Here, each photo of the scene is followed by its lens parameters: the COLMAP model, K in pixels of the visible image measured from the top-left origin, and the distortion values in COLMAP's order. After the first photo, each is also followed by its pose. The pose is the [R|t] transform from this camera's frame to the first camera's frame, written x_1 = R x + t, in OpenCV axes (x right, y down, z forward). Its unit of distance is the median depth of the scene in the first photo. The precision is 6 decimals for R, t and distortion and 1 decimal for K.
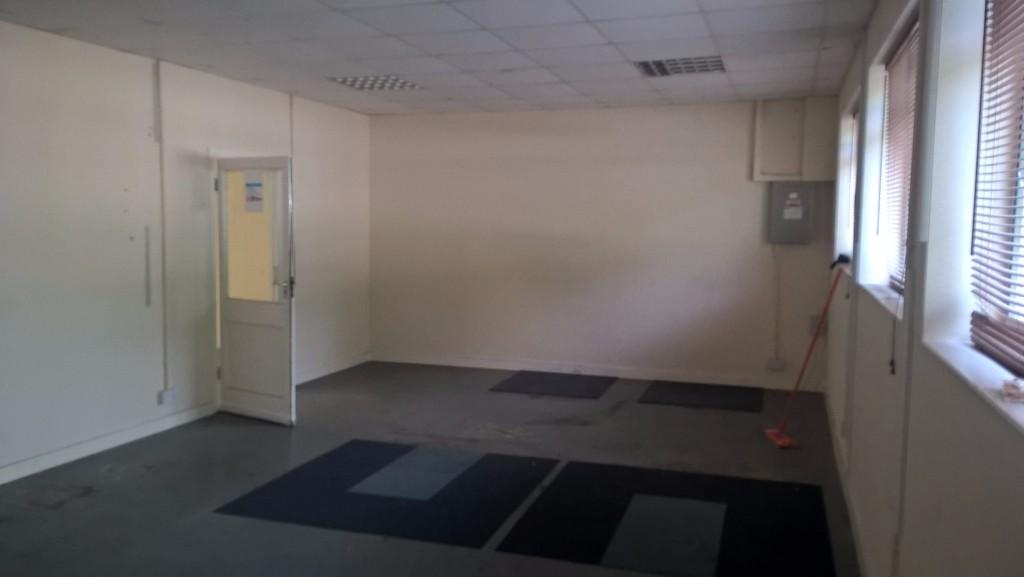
lens RADIAL K [[820.6, 0, 512.0], [0, 820.6, 288.5], [0, 0, 1]] dist [0.122233, -0.204099]
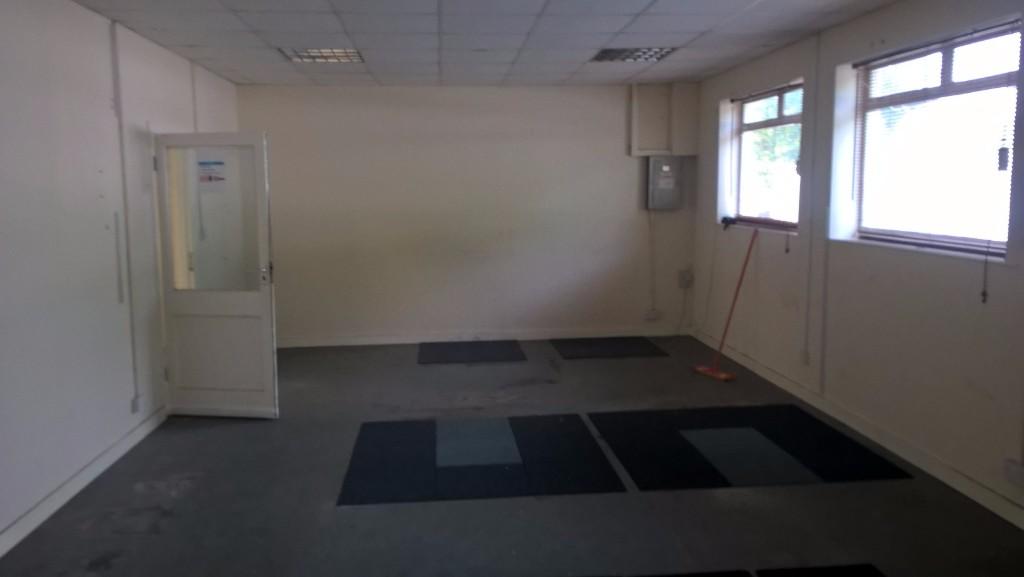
lens RADIAL K [[820.6, 0, 512.0], [0, 820.6, 288.5], [0, 0, 1]] dist [0.122233, -0.204099]
pose [[0.916993, -0.069520, 0.392798, -0.375653], [0.055377, 0.997347, 0.047239, -0.012763], [-0.395040, -0.021566, 0.918411, 0.027172]]
